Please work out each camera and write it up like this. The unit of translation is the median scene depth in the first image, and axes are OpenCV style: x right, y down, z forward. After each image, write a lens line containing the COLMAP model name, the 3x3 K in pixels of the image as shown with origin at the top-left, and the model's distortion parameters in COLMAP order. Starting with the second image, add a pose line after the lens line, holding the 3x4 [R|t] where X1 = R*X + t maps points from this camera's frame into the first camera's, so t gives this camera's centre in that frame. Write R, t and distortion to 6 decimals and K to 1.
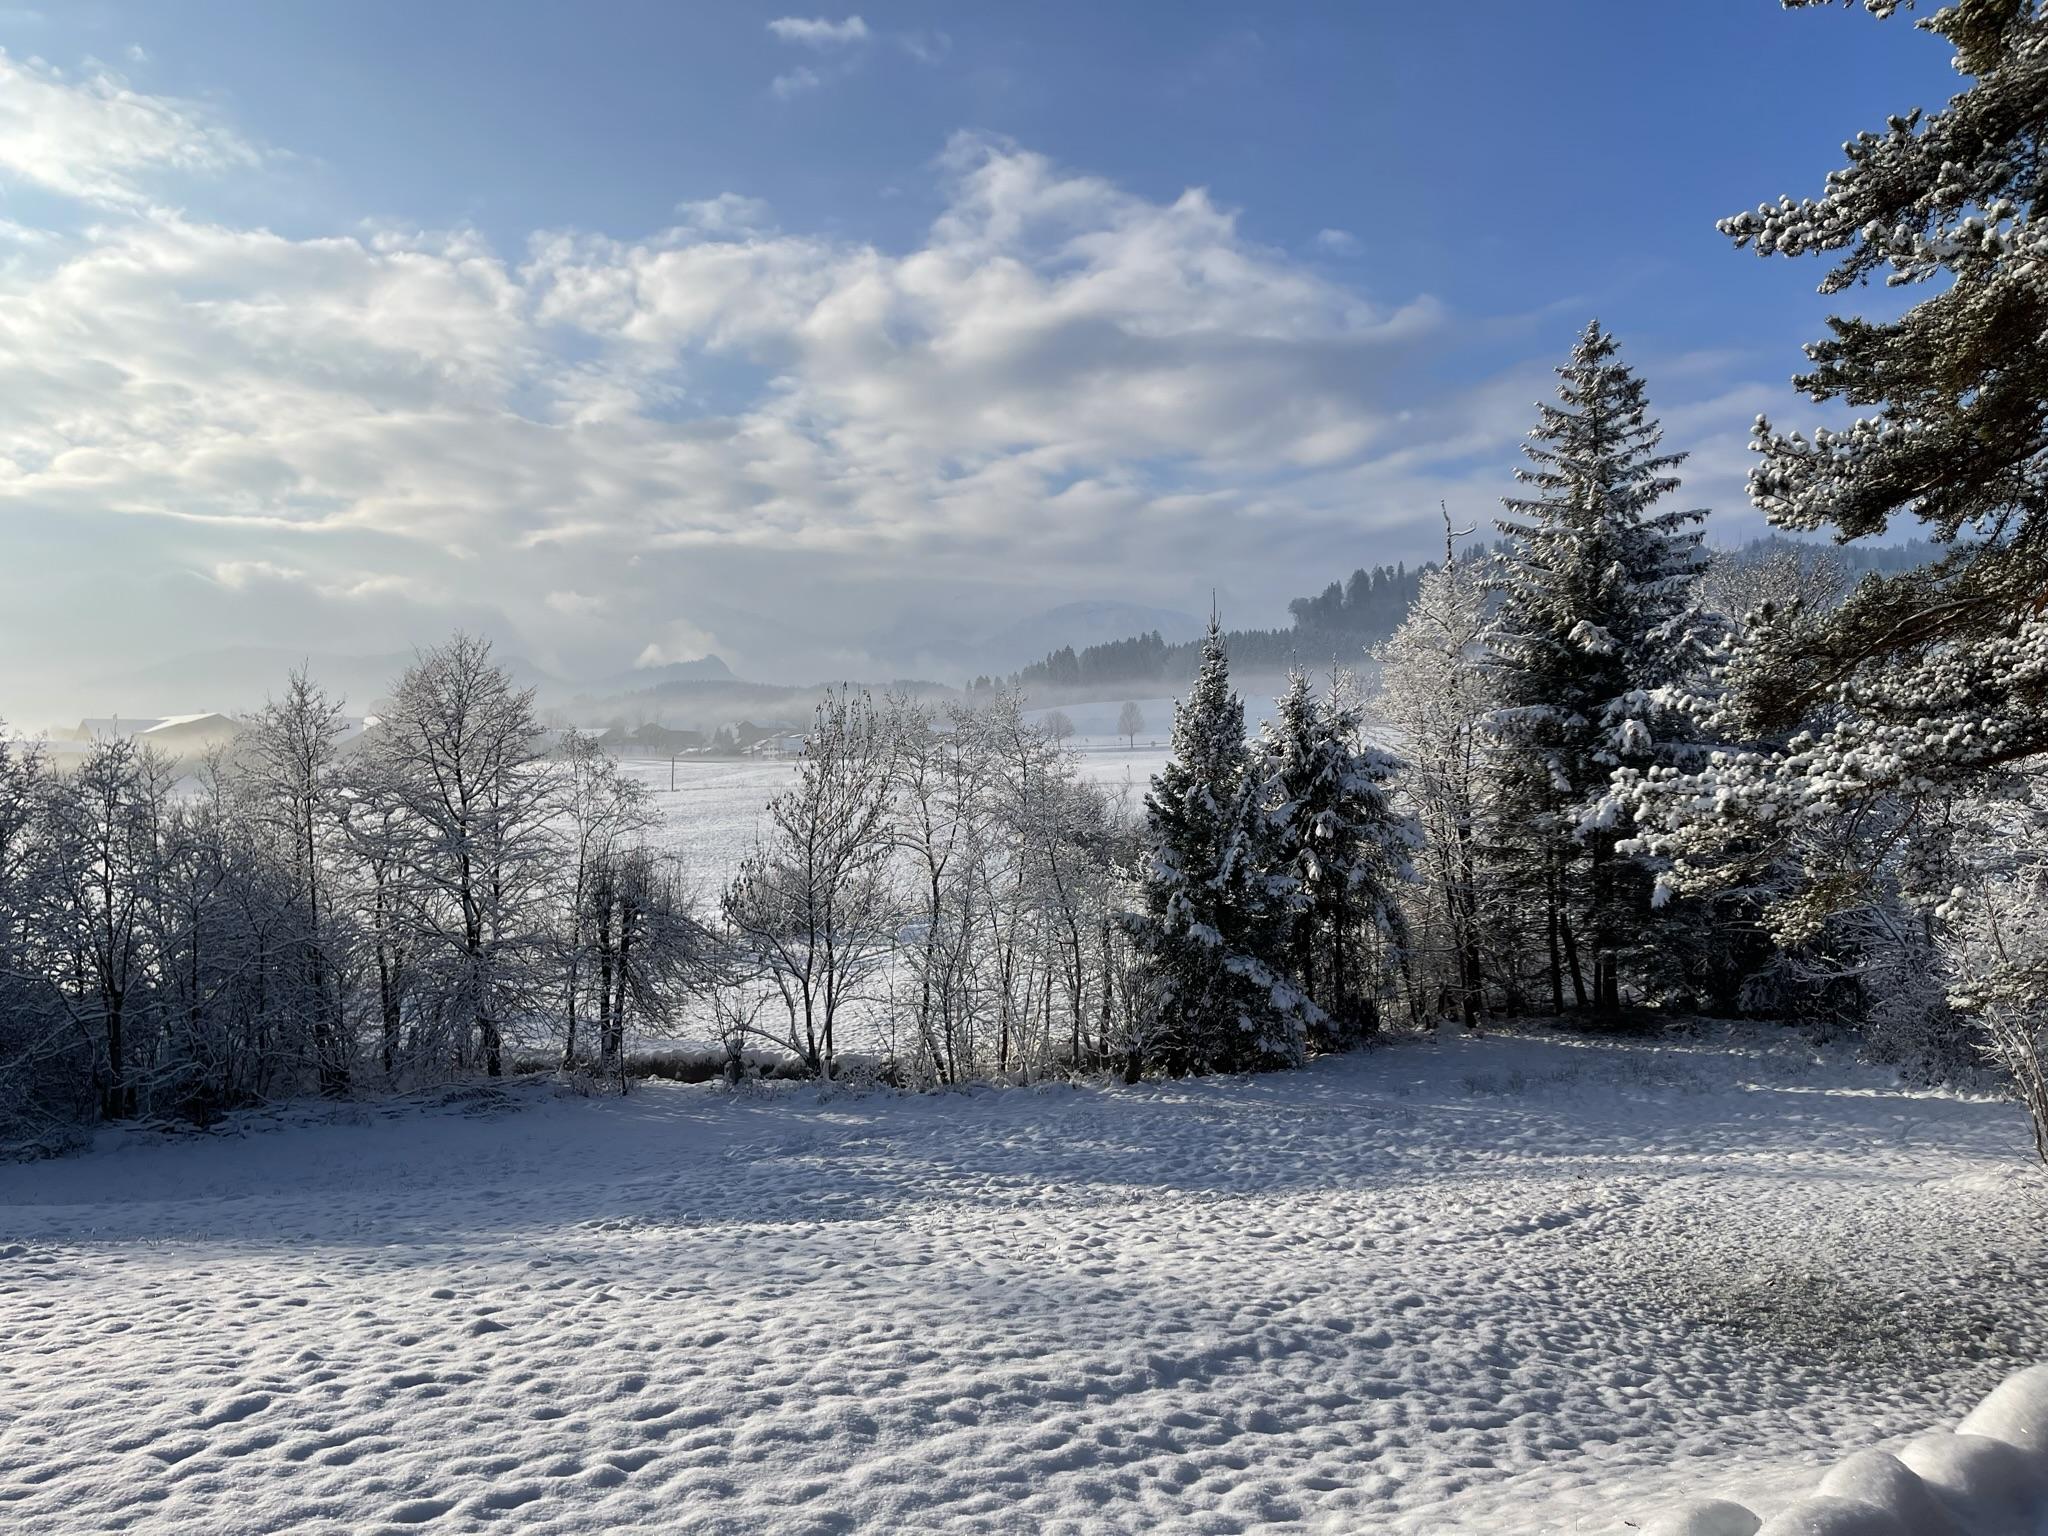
lens RADIAL K [[1526.1, 0, 1031.8], [0, 1526.1, 750.3], [0, 0, 1]] dist [0.081742, -0.108313]
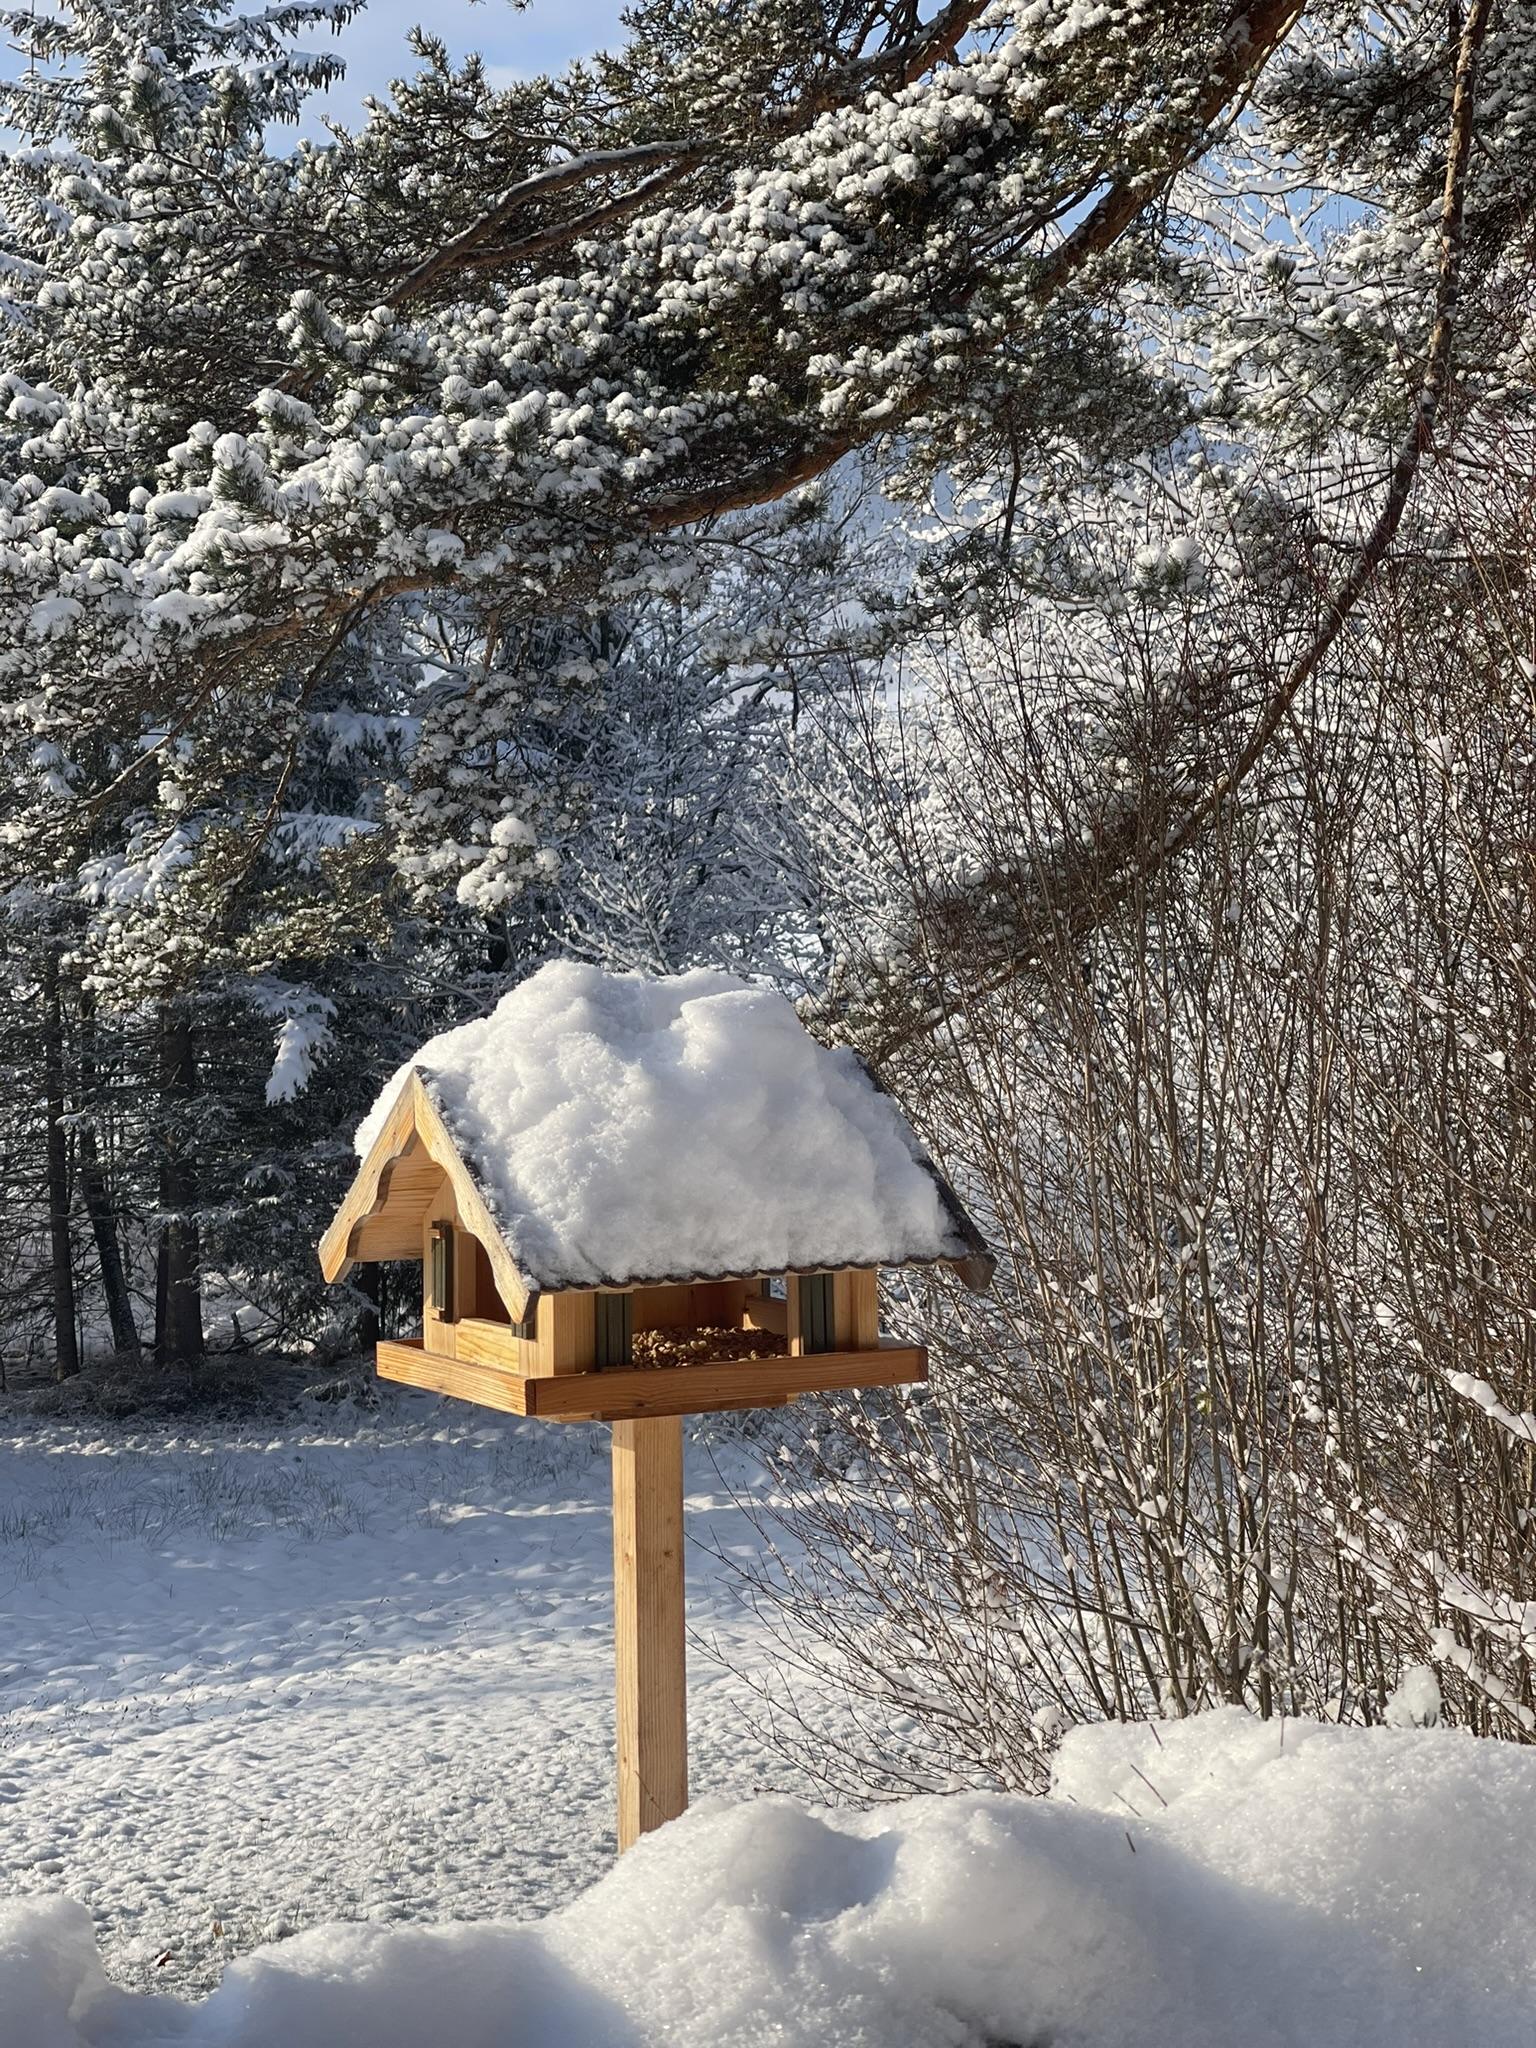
lens RADIAL K [[3817.7, 0, 768.0], [0, 3817.7, 1024.0], [0, 0, 1]] dist [0.015909, 0.006056]
pose [[0.888701, -0.012762, 0.458310, 0.235638], [-0.015661, 0.998184, 0.058163, 0.083301], [-0.458220, -0.058867, 0.886887, 0.161397]]
